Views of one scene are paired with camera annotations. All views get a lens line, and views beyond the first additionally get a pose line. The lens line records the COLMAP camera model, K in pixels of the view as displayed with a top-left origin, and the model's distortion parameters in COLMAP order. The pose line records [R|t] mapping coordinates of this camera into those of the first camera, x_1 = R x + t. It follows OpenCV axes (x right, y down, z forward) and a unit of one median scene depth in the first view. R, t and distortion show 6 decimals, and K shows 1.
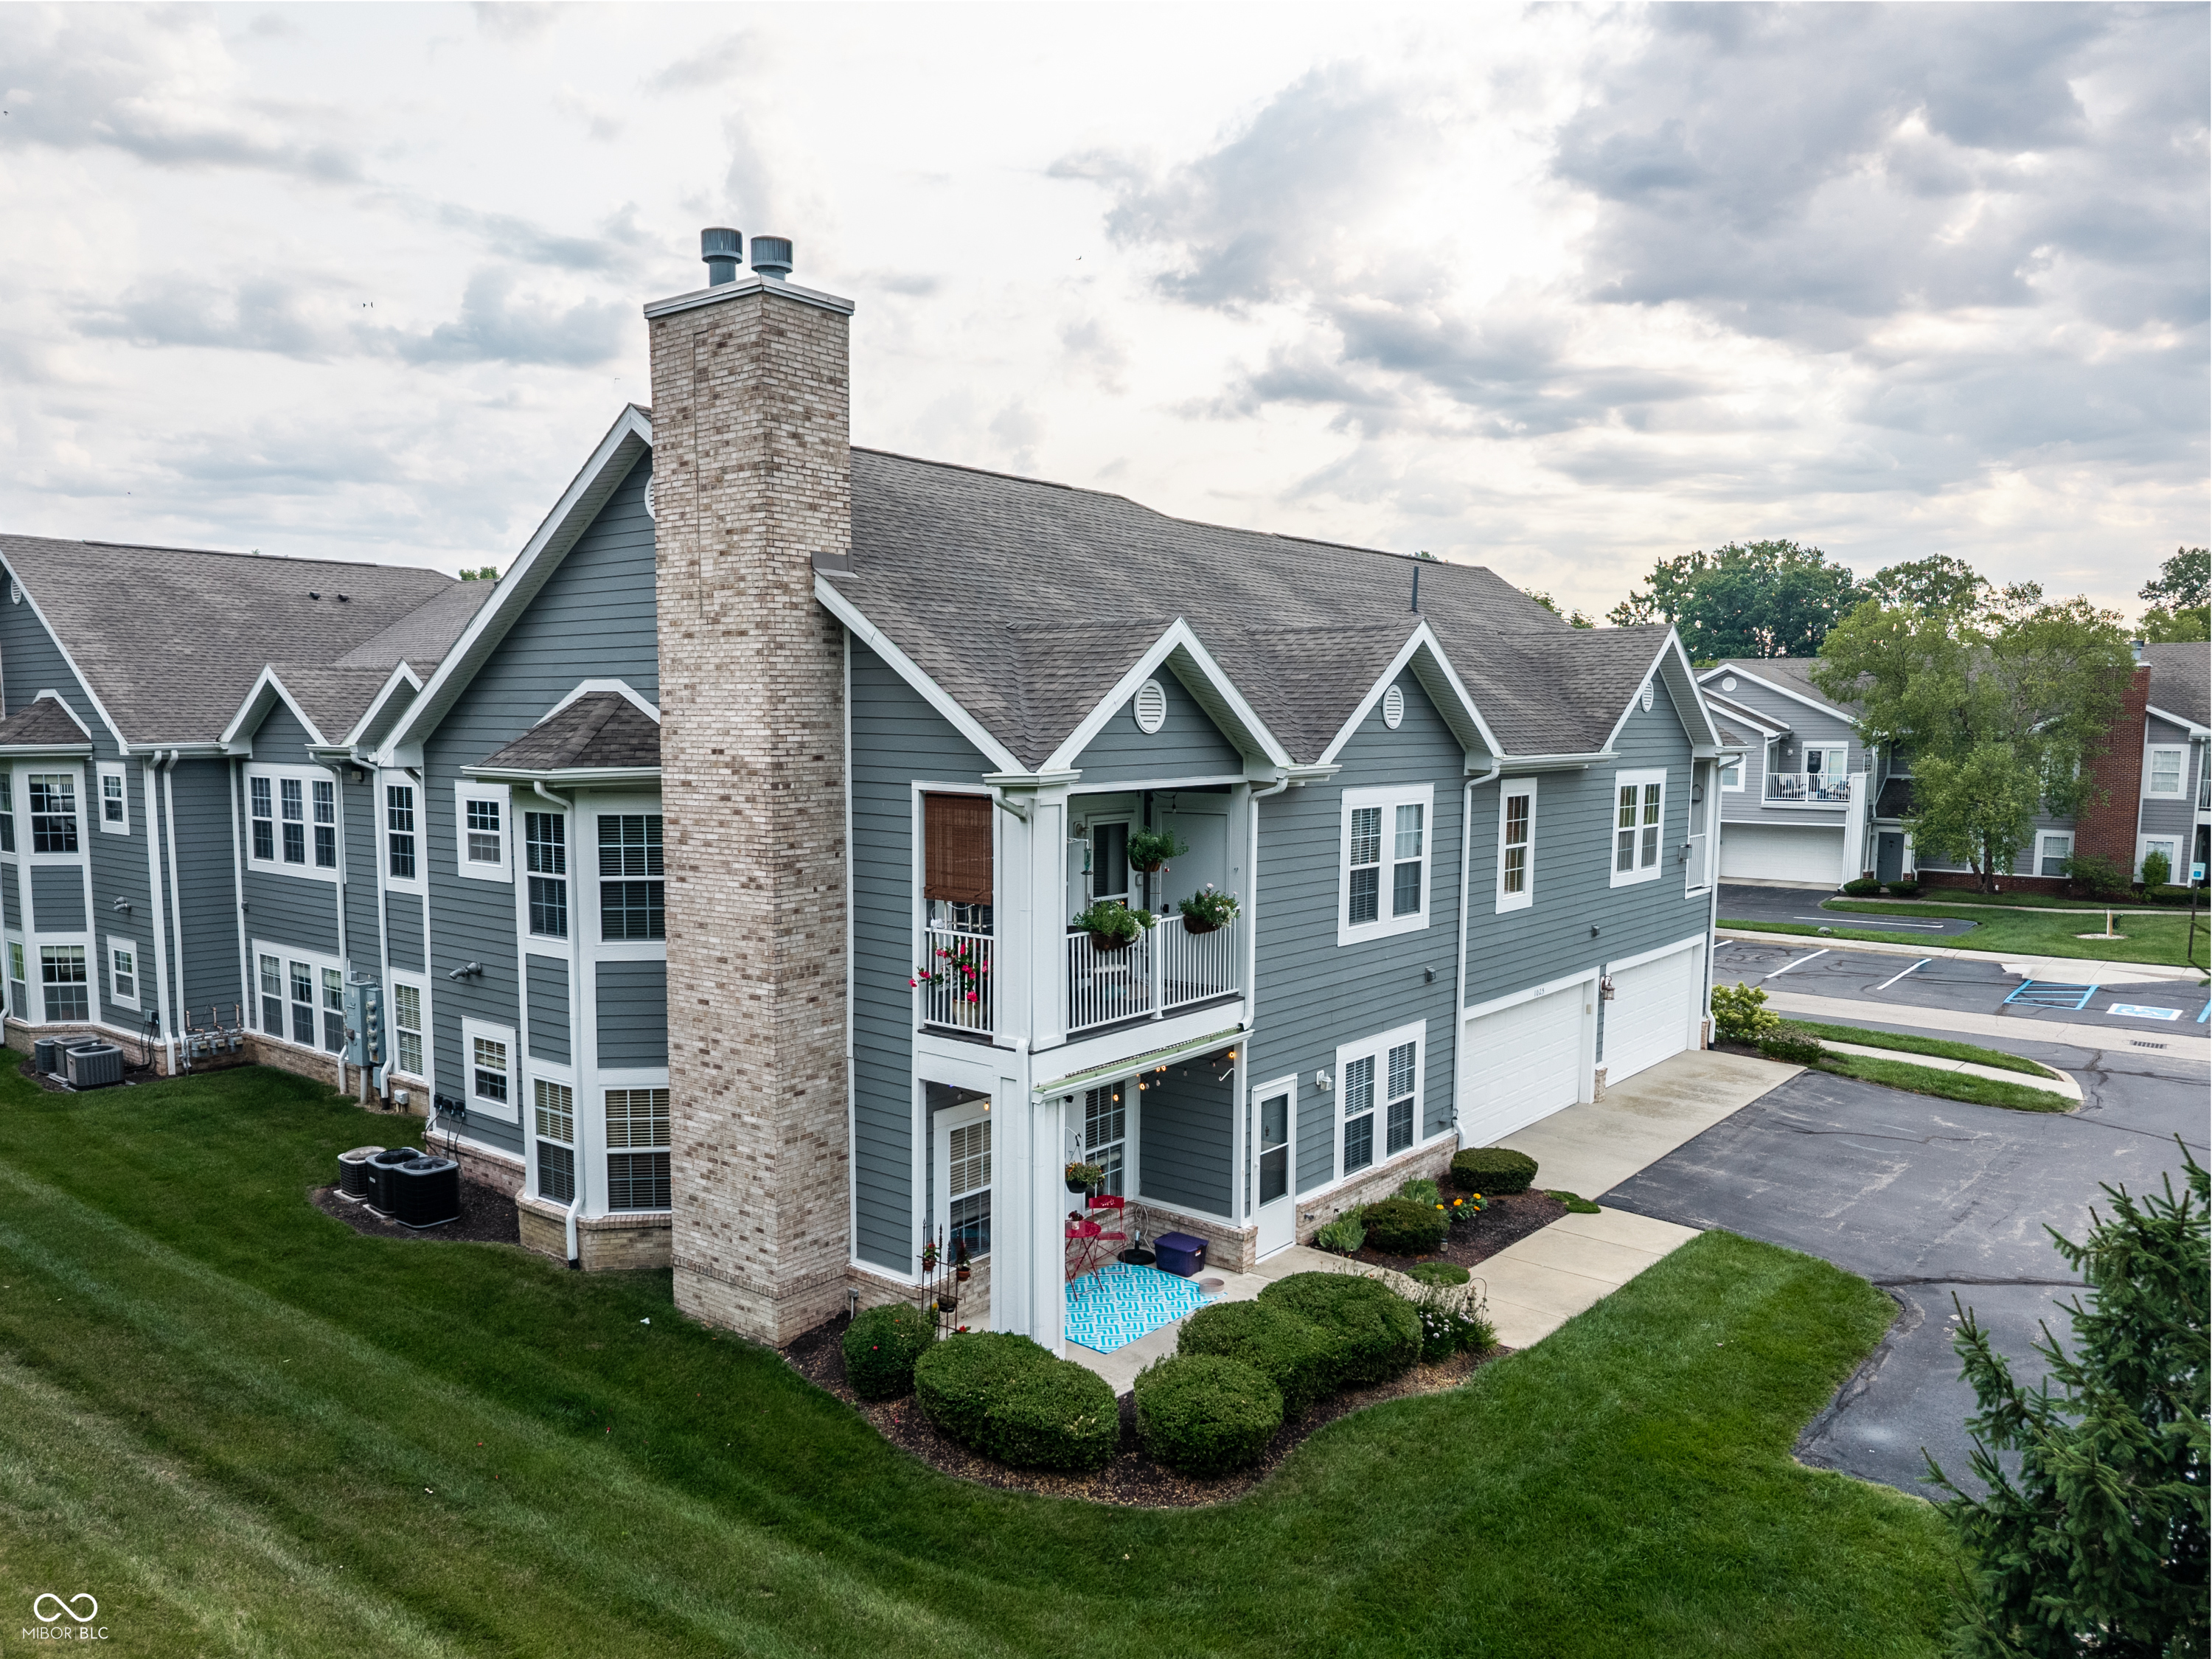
lens RADIAL K [[1589.1, 0, 1032.9], [0, 1589.1, 894.0], [0, 0, 1]] dist [0.012770, 0.005449]
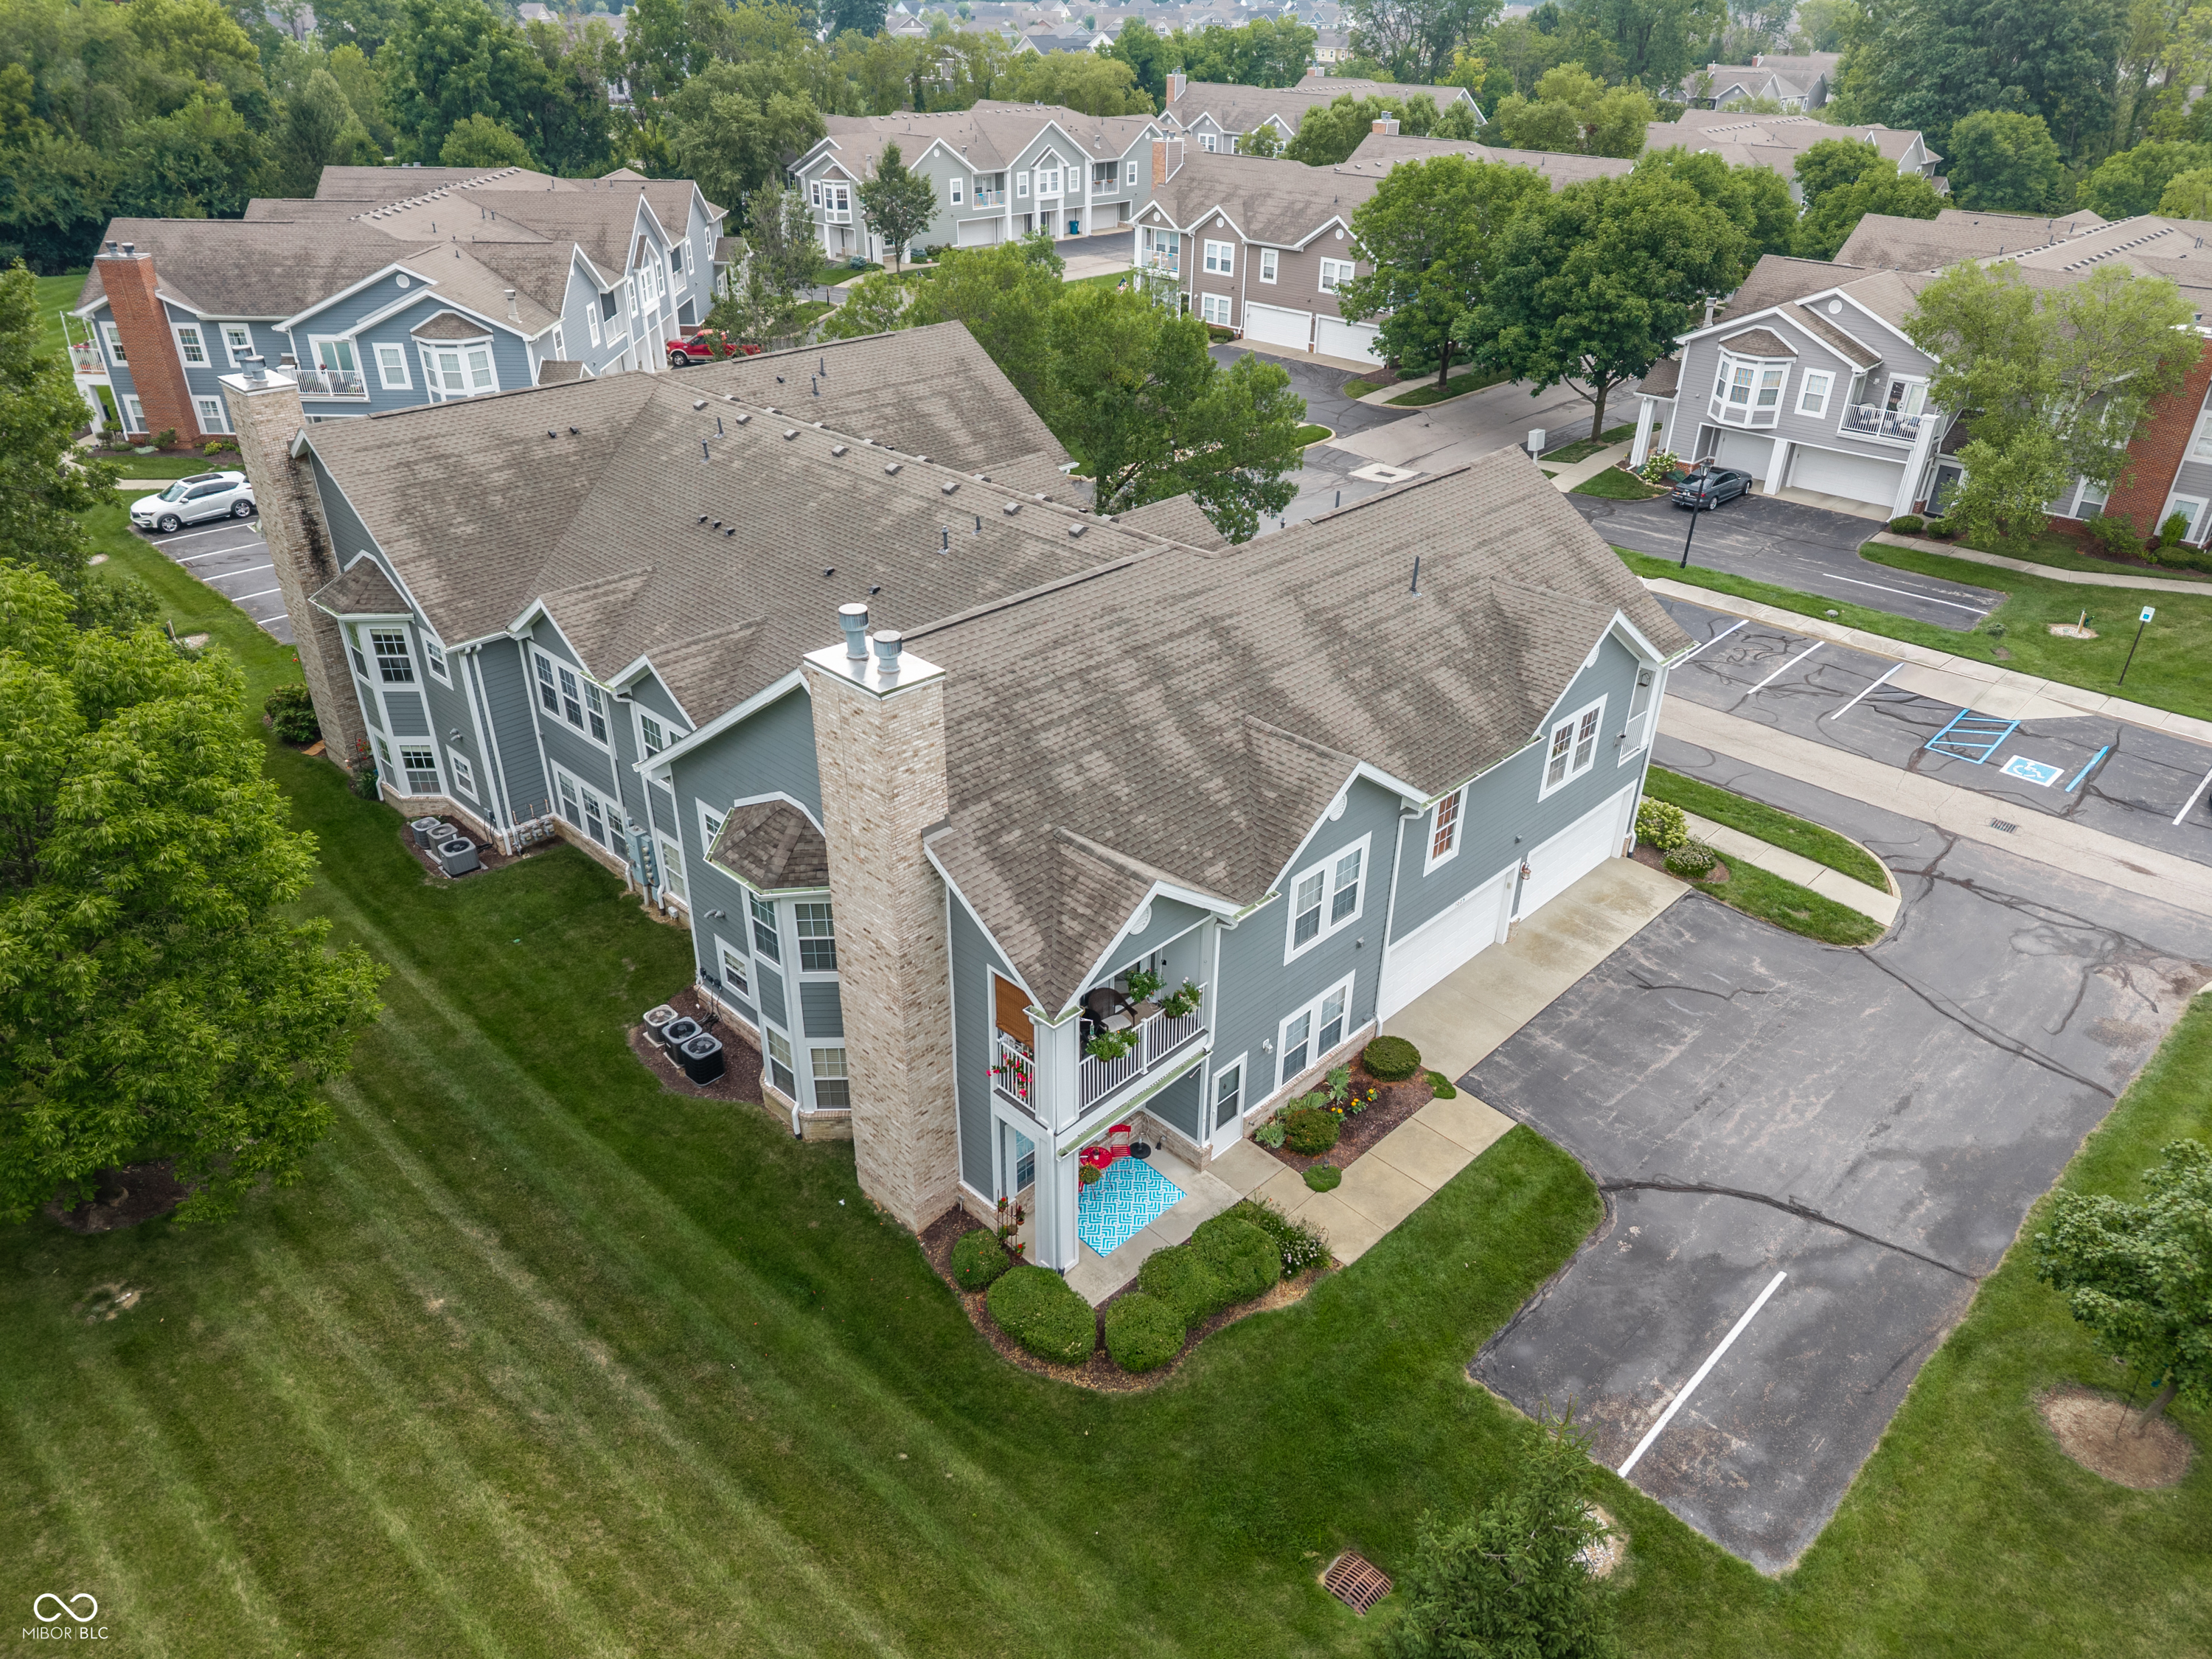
lens RADIAL K [[1489.6, 0, 1111.4], [0, 1489.6, 819.0], [0, 0, 1]] dist [0.042460, -0.033240]
pose [[0.997253, 0.045424, -0.058513, 0.097179], [-0.018536, 0.917813, 0.396580, -0.601254], [0.071719, -0.394406, 0.916134, -0.231948]]
